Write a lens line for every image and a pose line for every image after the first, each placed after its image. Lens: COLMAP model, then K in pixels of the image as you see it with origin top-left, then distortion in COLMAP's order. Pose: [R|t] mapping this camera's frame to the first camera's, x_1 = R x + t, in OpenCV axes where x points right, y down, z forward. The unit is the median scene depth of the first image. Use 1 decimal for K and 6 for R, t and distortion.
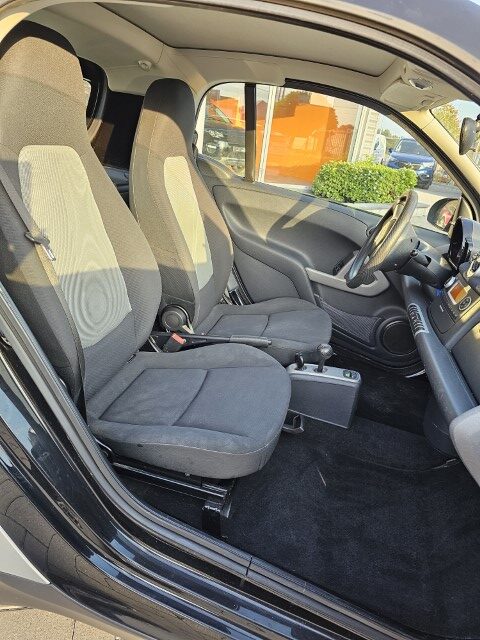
lens RADIAL K [[431.2, 0, 242.3], [0, 431.2, 319.5], [0, 0, 1]] dist [0.039440, -0.017871]
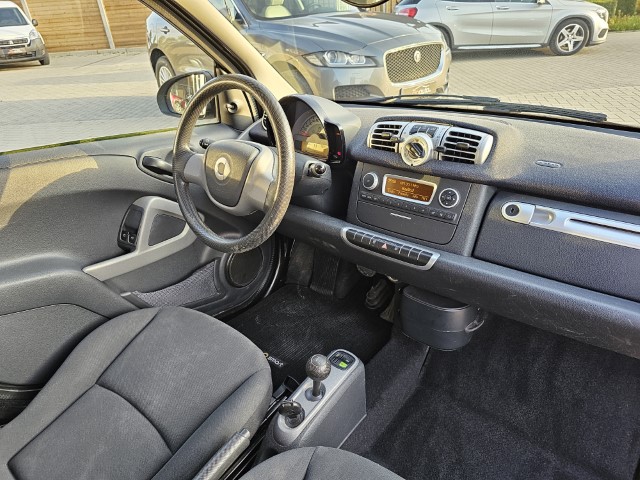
lens RADIAL K [[431.2, 0, 321.5], [0, 431.2, 243.2], [0, 0, 1]] dist [0.039440, -0.017871]
pose [[0.409674, -0.578903, 0.705009, -0.104272], [0.475702, 0.795012, 0.376381, -0.219965], [-0.778379, 0.181181, 0.601082, 0.436330]]
